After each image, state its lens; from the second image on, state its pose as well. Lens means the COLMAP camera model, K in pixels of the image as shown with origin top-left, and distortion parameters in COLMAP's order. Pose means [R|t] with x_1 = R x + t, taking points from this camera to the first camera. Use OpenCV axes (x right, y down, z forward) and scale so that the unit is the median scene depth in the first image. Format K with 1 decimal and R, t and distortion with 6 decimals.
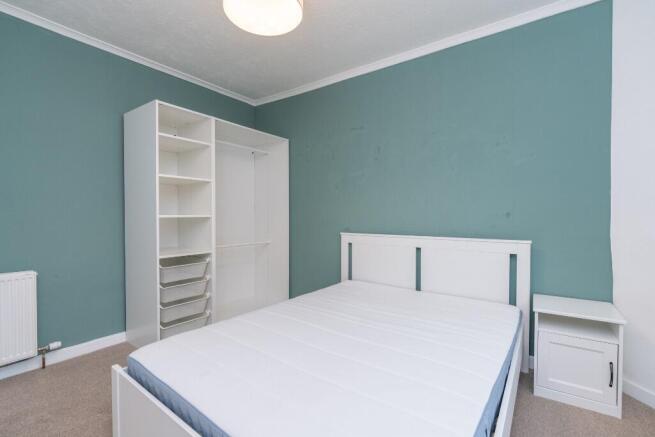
lens RADIAL K [[304.8, 0, 327.5], [0, 304.8, 218.5], [0, 0, 1]] dist [-0.001967, -0.000215]
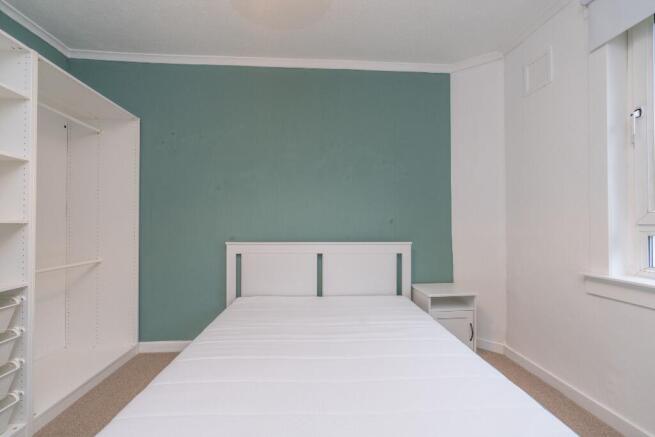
lens RADIAL K [[294.7, 0, 327.5], [0, 294.7, 218.5], [0, 0, 1]] dist [0.000329, 0.000175]
pose [[0.764953, 0.013622, 0.643942, -0.310704], [0.005078, 0.999618, -0.027178, 0.004445], [-0.644066, 0.024060, 0.764592, 0.221982]]
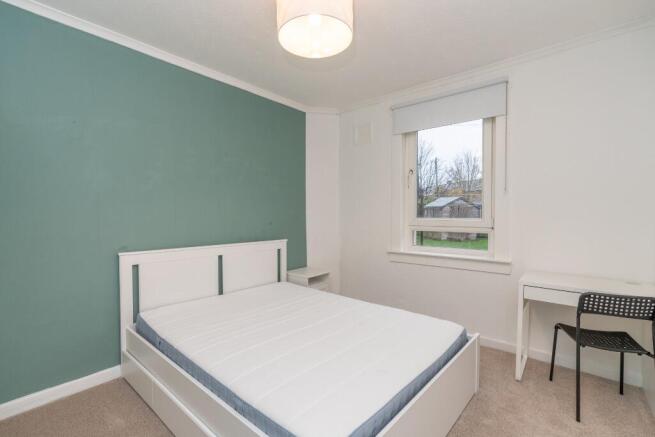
lens RADIAL K [[304.8, 0, 327.5], [0, 304.8, 218.5], [0, 0, 1]] dist [-0.001967, -0.000215]
pose [[0.087610, -0.012138, 0.996081, -0.749062], [0.018182, 0.999779, 0.010584, -0.042446], [-0.995989, 0.017183, 0.087811, 0.499905]]
